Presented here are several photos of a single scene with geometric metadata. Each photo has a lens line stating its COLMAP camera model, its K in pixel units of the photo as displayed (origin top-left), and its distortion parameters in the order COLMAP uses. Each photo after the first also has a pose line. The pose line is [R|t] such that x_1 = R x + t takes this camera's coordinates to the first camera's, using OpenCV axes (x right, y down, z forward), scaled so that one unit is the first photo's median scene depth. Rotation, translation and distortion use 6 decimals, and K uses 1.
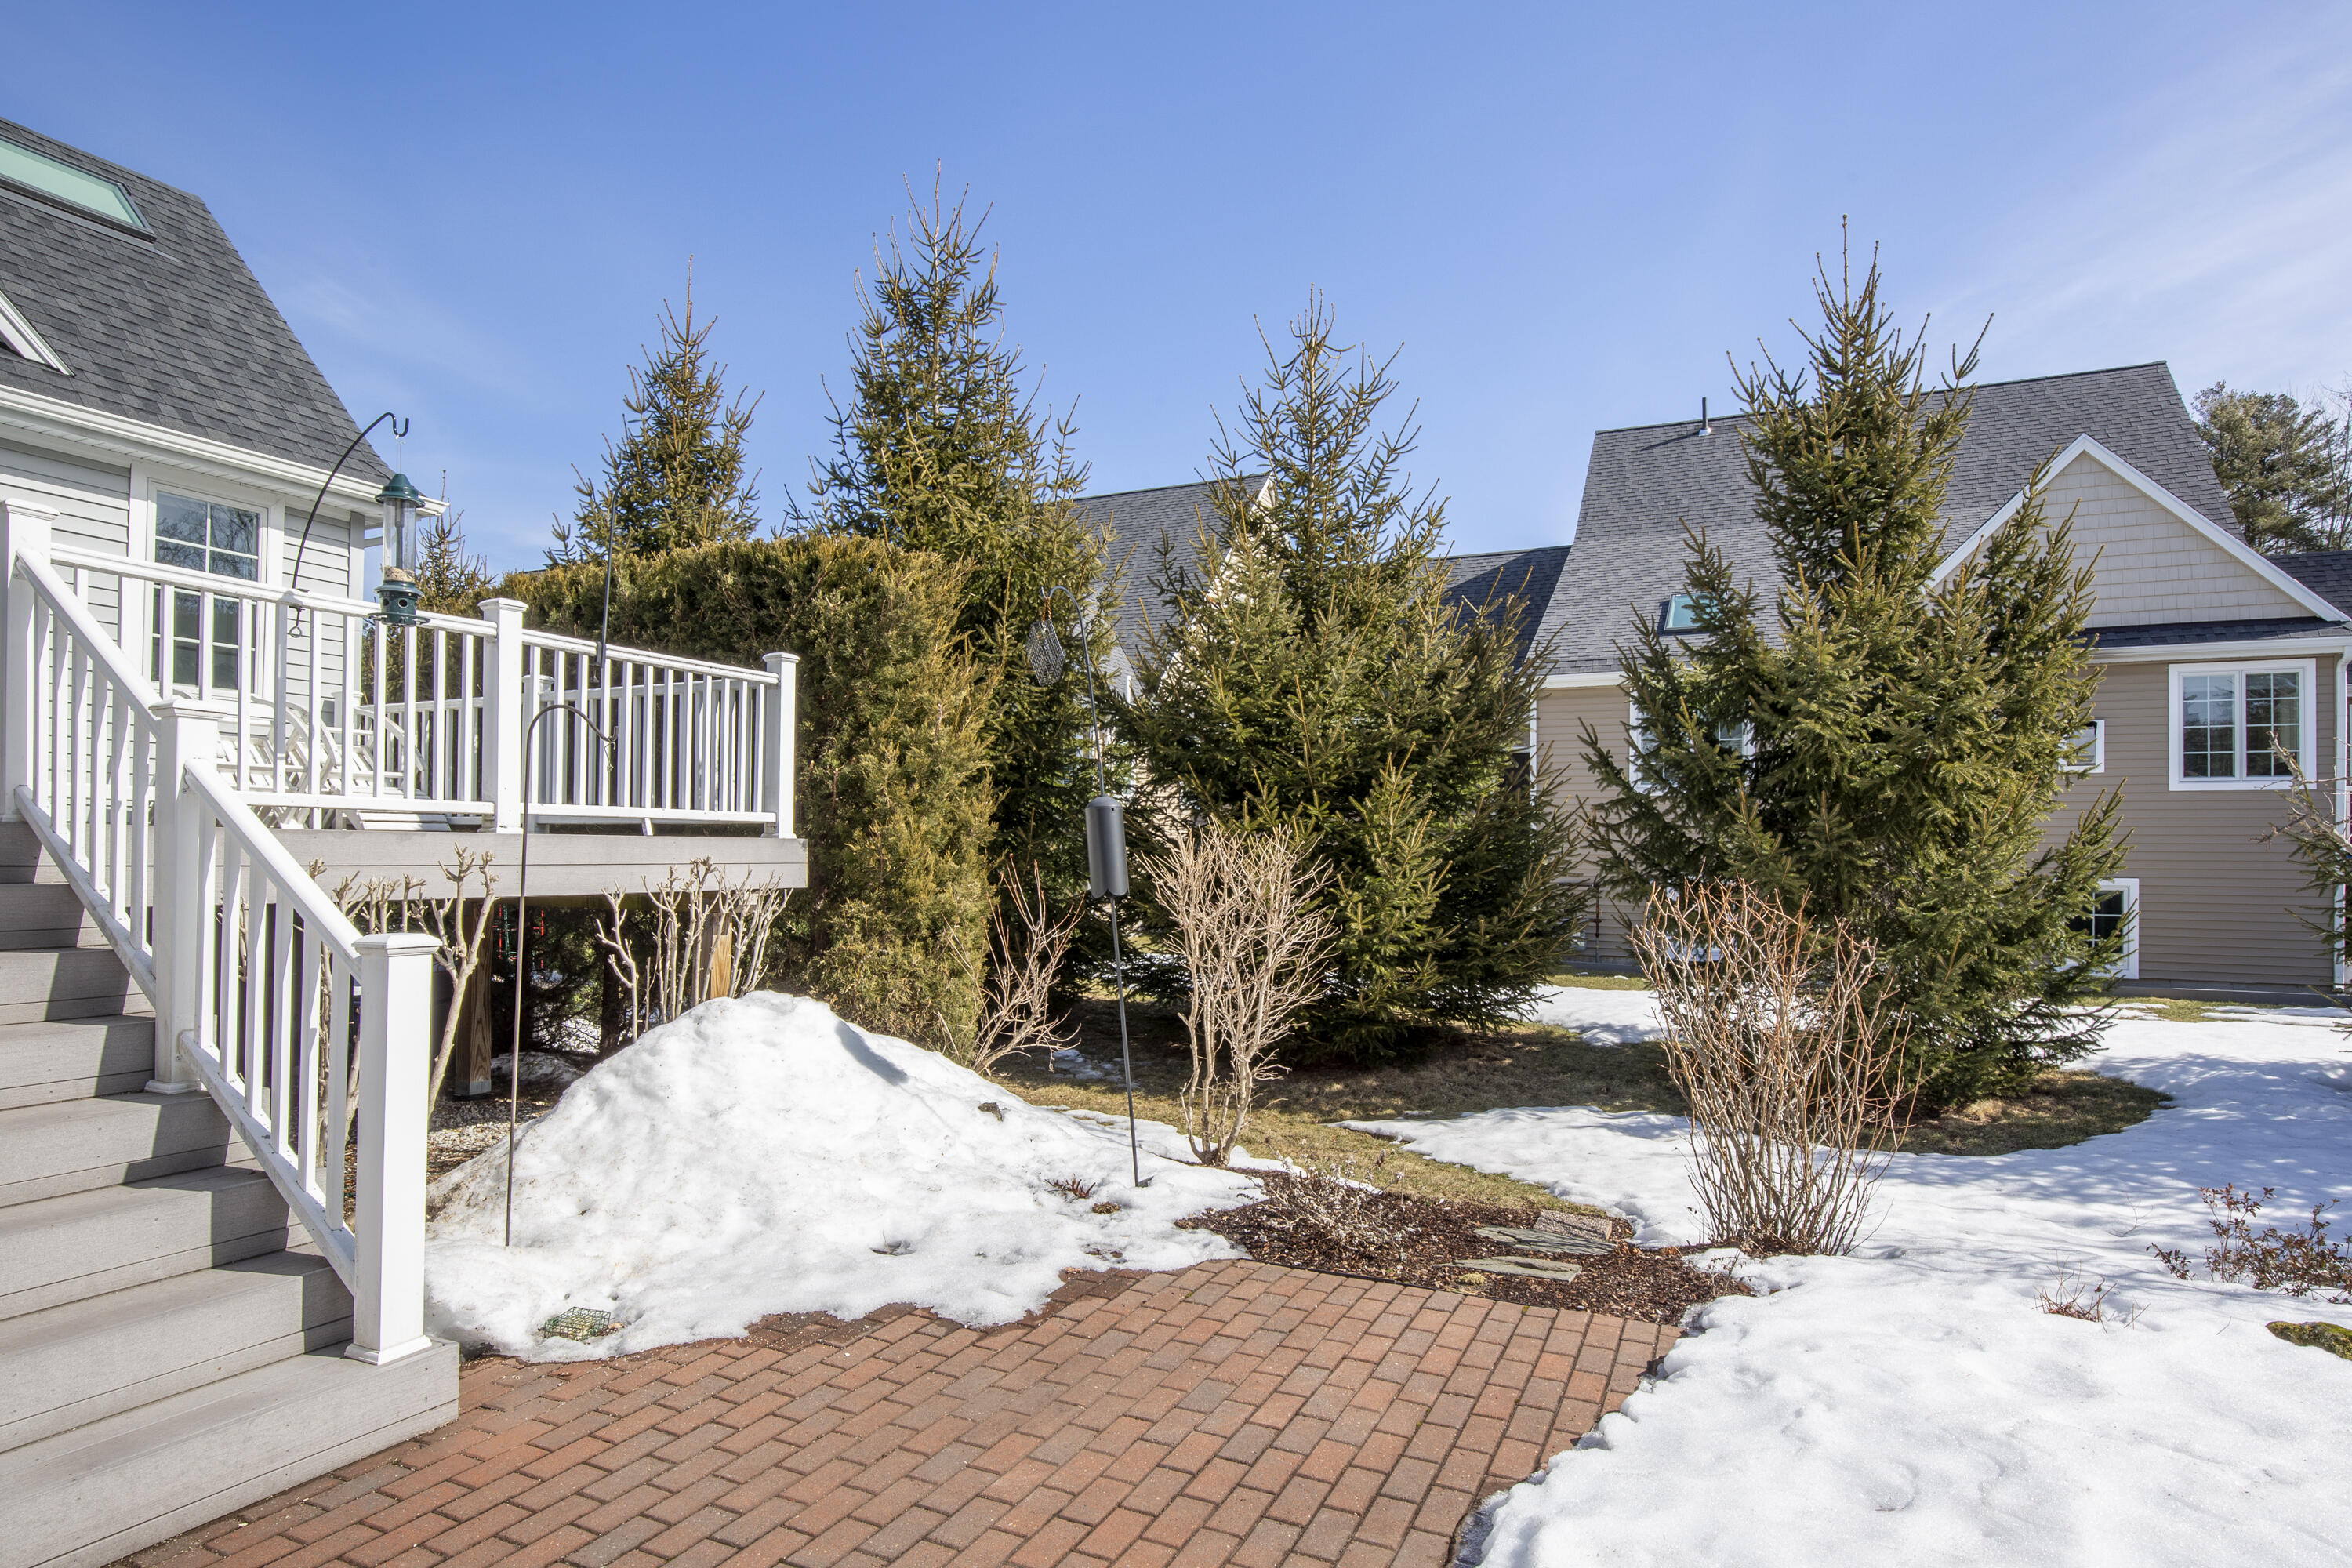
lens RADIAL K [[1262.8, 0, 1154.0], [0, 1262.8, 817.3], [0, 0, 1]] dist [-0.016743, 0.000452]
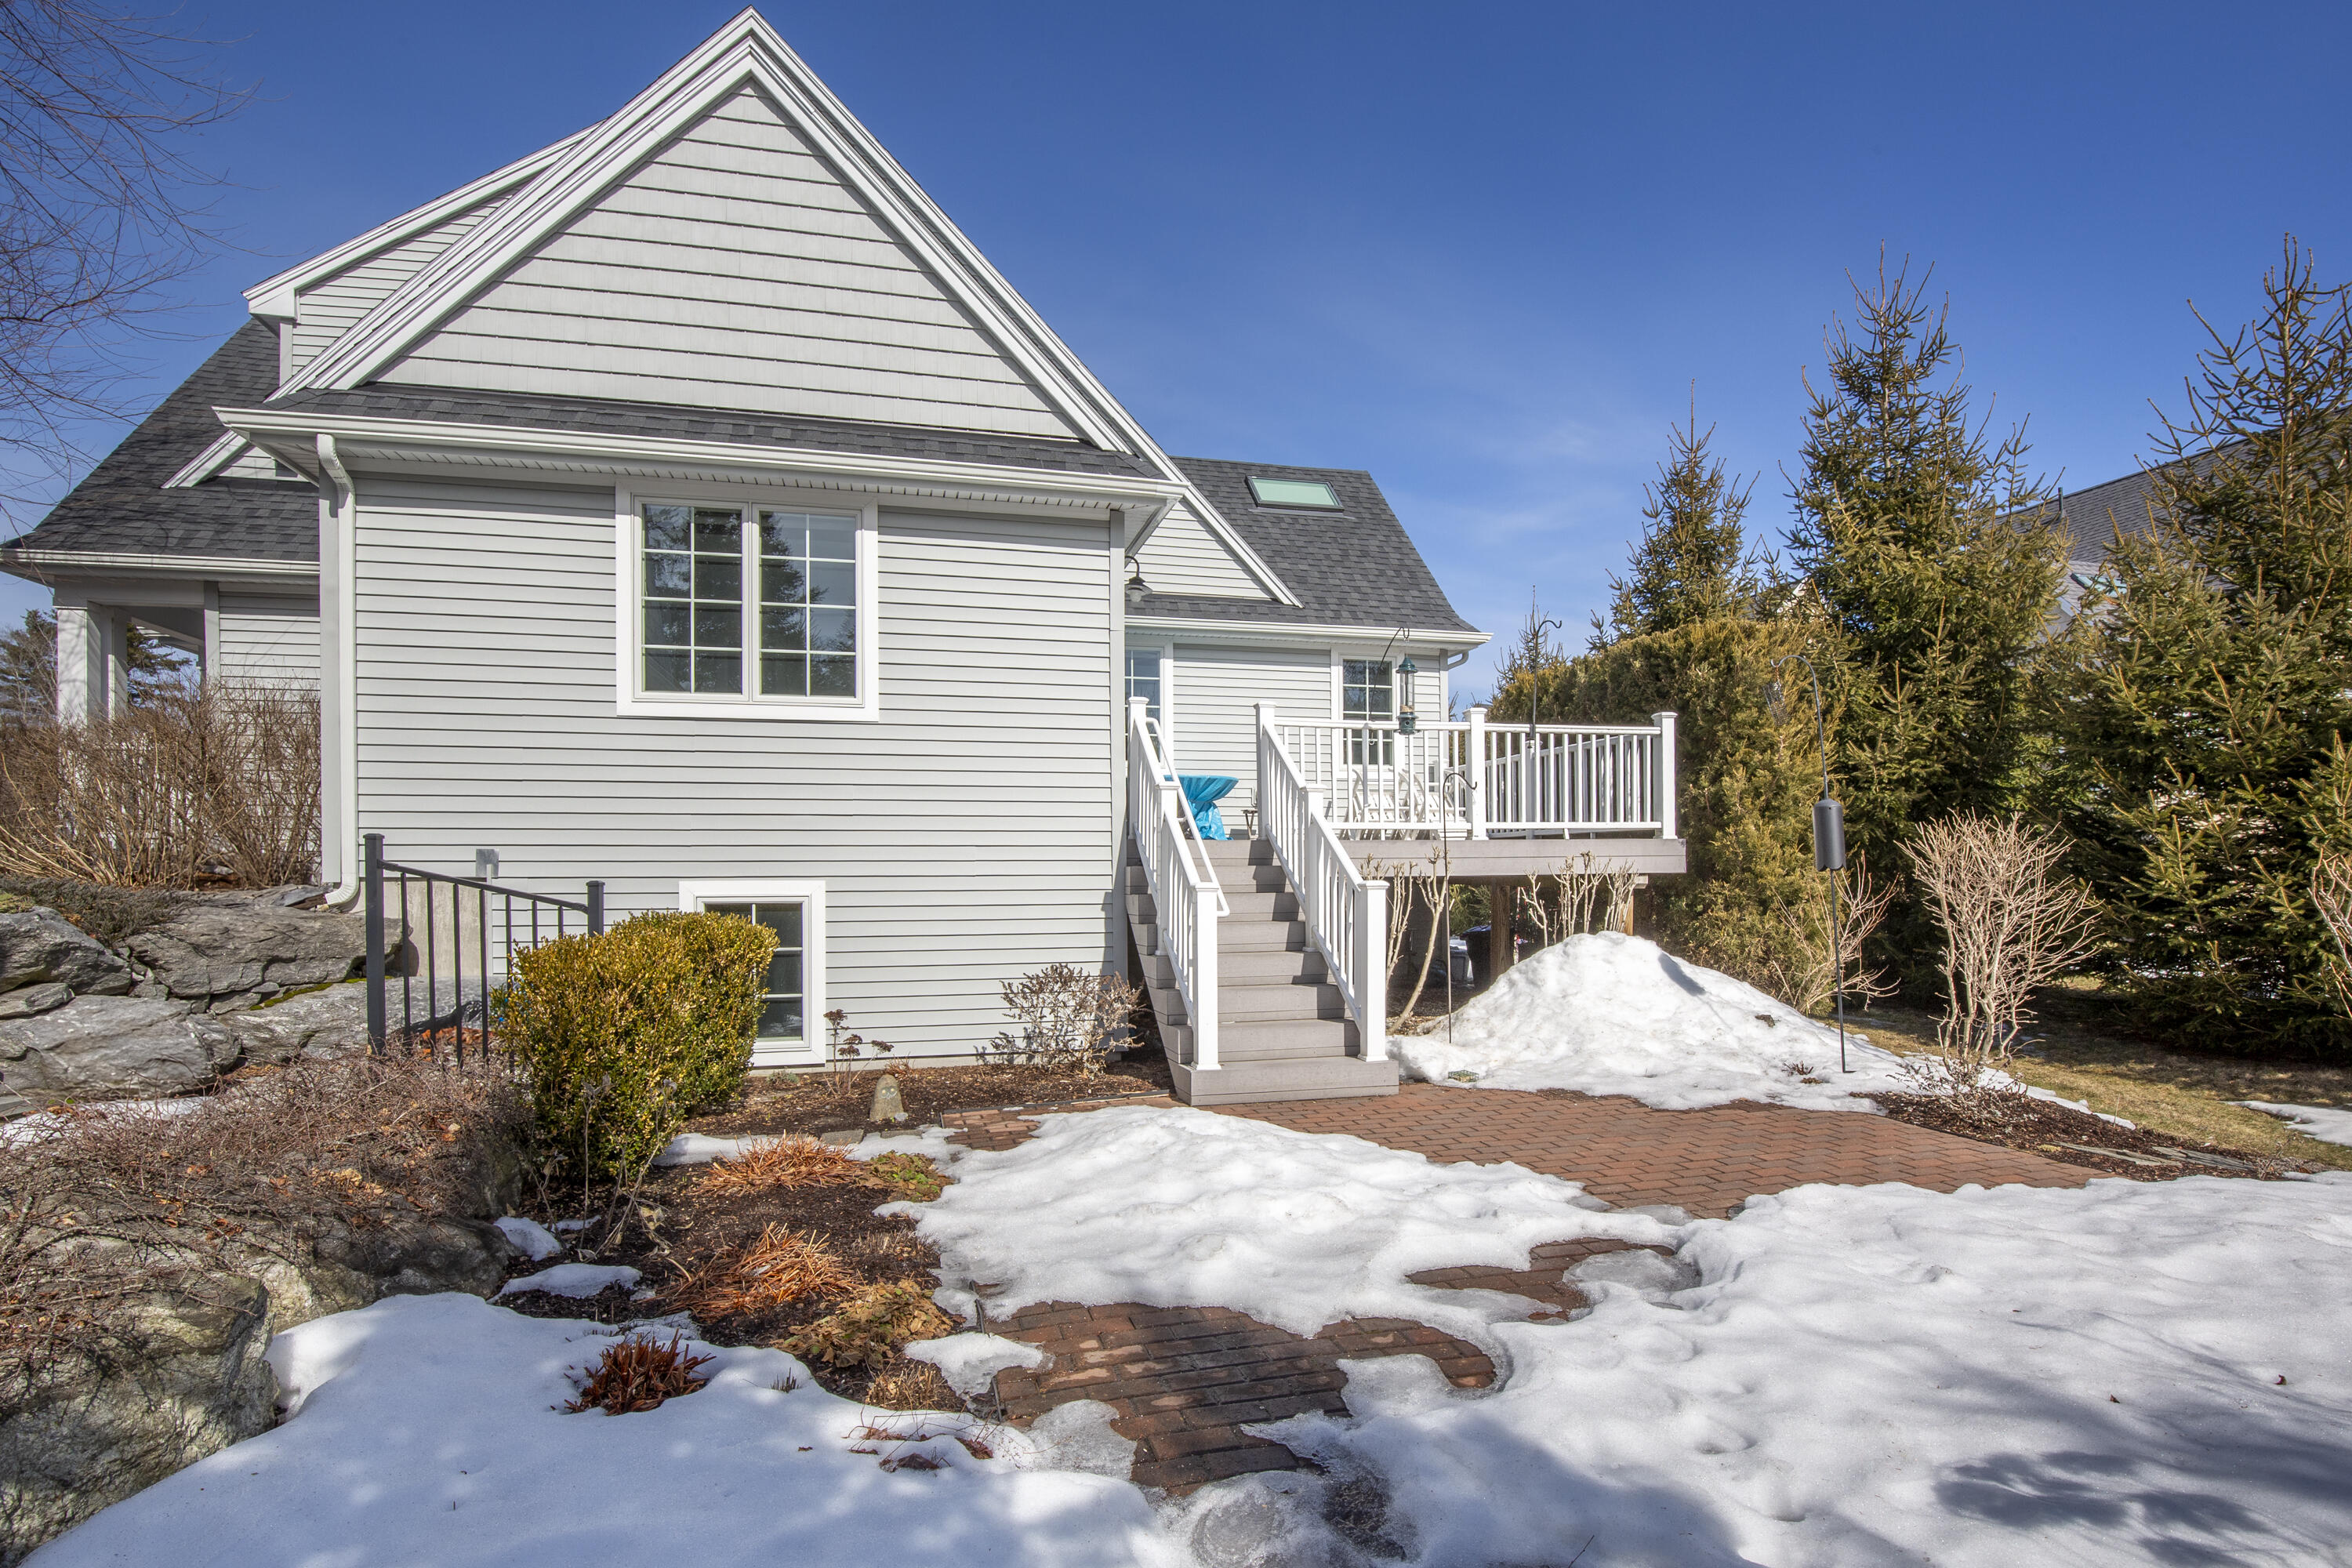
lens RADIAL K [[1075.6, 0, 1152.3], [0, 1075.6, 868.3], [0, 0, 1]] dist [0.004234, 0.000511]
pose [[0.619438, -0.009722, -0.784986, 0.320272], [0.034608, 0.999289, 0.014933, 0.011397], [0.784283, -0.036417, 0.619334, -0.249440]]
